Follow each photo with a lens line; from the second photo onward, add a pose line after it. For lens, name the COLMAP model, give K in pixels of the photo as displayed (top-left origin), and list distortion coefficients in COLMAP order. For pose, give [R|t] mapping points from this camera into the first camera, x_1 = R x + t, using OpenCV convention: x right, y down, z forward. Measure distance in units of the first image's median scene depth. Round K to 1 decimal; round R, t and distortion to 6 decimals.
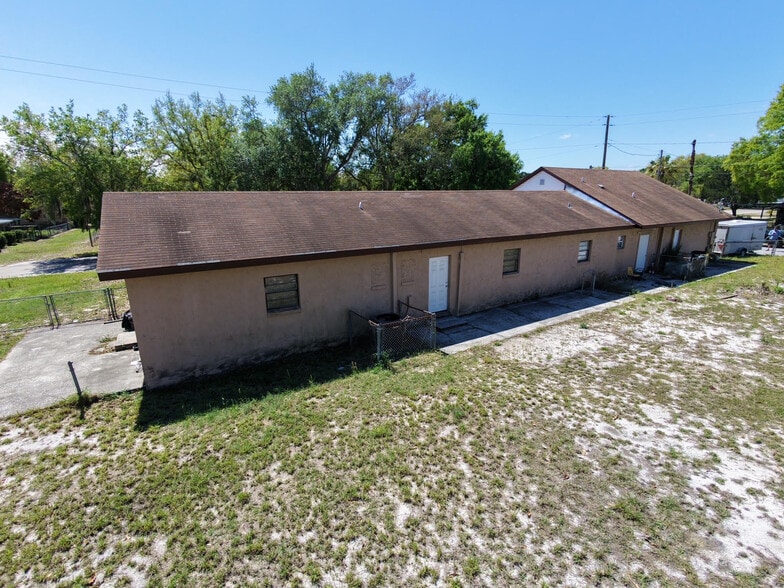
lens RADIAL K [[377.2, 0, 392.0], [0, 377.2, 294.0], [0, 0, 1]] dist [-0.001818, 0.002599]
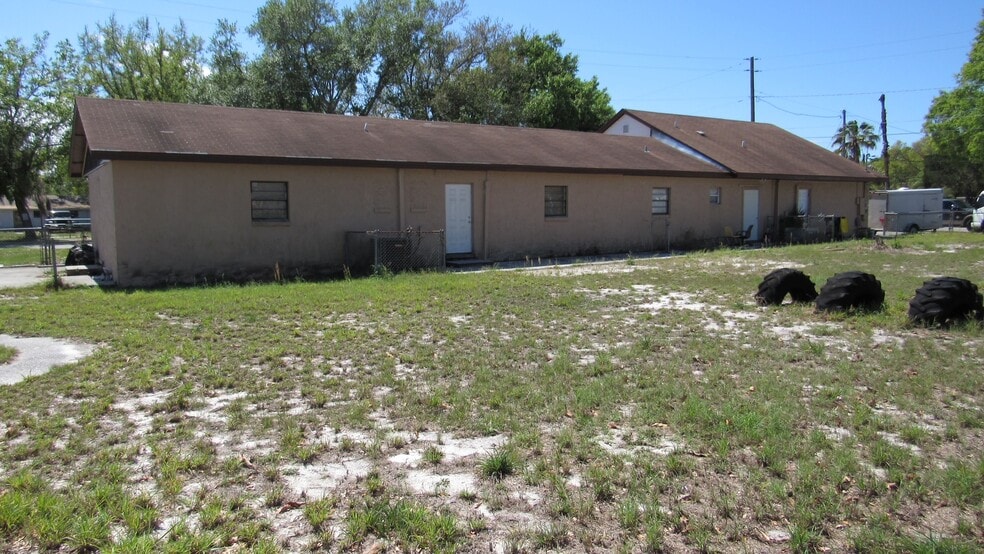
lens RADIAL K [[718.0, 0, 489.4], [0, 718.0, 276.2], [0, 0, 1]] dist [-0.014654, -0.005969]
pose [[0.999244, 0.000648, 0.038862, 0.083231], [0.005969, 0.985440, -0.169916, 0.235992], [-0.038407, 0.170019, 0.984692, -0.338170]]
